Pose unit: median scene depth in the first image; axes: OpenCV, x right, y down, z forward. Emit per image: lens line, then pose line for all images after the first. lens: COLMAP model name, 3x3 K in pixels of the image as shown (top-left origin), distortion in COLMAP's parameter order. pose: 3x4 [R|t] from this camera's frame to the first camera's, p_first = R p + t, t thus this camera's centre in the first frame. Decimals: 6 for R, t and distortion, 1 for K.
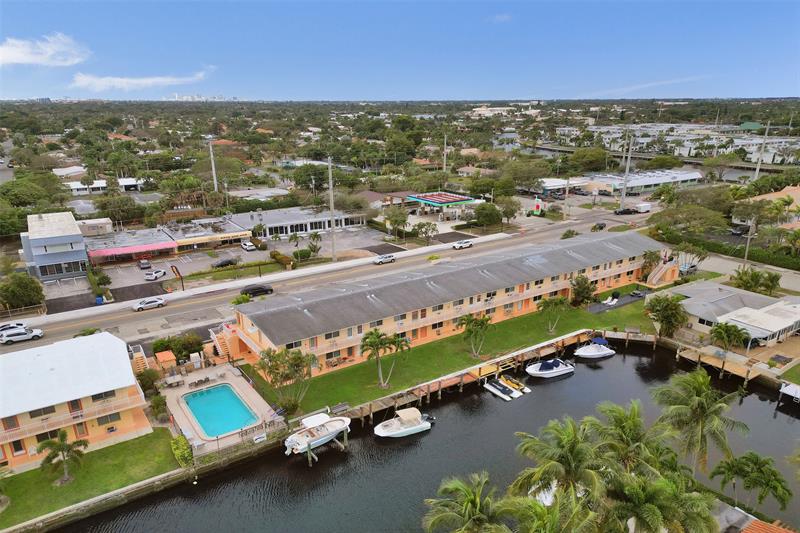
lens RADIAL K [[557.9, 0, 399.5], [0, 557.9, 281.2], [0, 0, 1]] dist [0.075206, -0.075722]
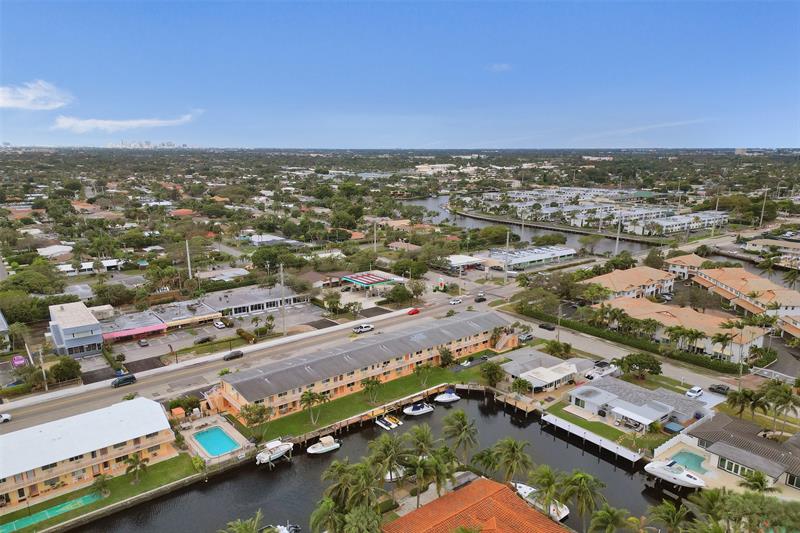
lens RADIAL K [[557.9, 0, 398.5], [0, 557.9, 268.7], [0, 0, 1]] dist [0.075206, -0.075722]
pose [[0.996481, -0.013399, 0.082744, 0.061159], [0.021449, 0.995036, -0.097176, -0.072285], [-0.081032, 0.098609, 0.991822, -0.494829]]
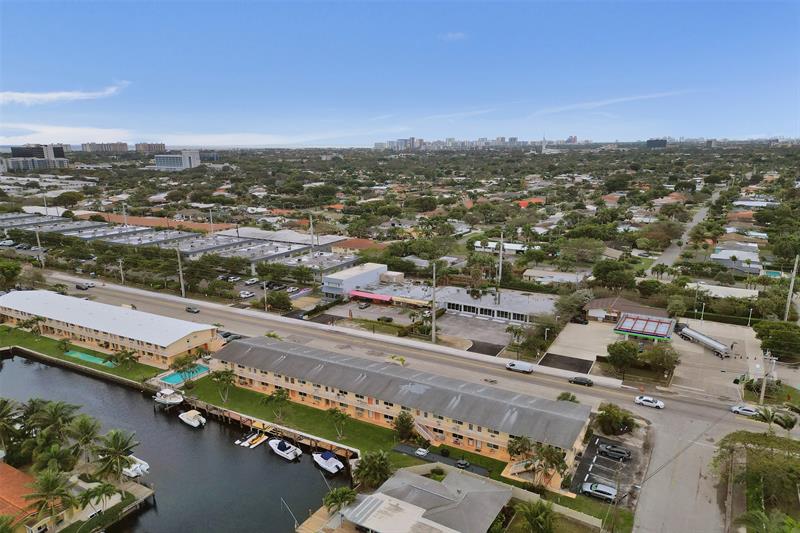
lens RADIAL K [[557.9, 0, 399.3], [0, 557.9, 277.6], [0, 0, 1]] dist [0.075206, -0.075722]
pose [[0.430746, 0.211376, -0.877370, 1.110879], [-0.270768, 0.957665, 0.097787, -0.334880], [0.860896, 0.195442, 0.469744, 0.384137]]
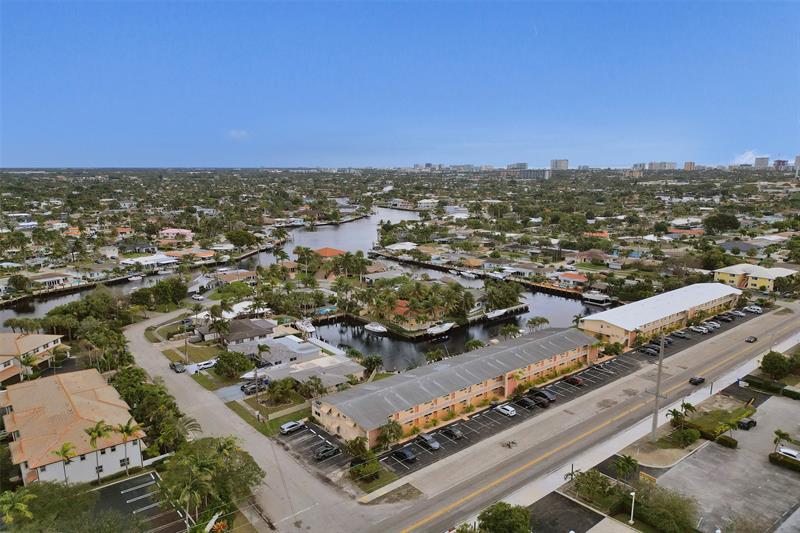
lens RADIAL K [[557.9, 0, 398.6], [0, 557.9, 261.7], [0, 0, 1]] dist [0.075206, -0.075722]
pose [[-0.996470, 0.021649, -0.081106, 0.430713], [-0.018387, 0.886422, 0.462513, -0.851768], [0.081907, 0.462372, -0.882895, 1.978862]]
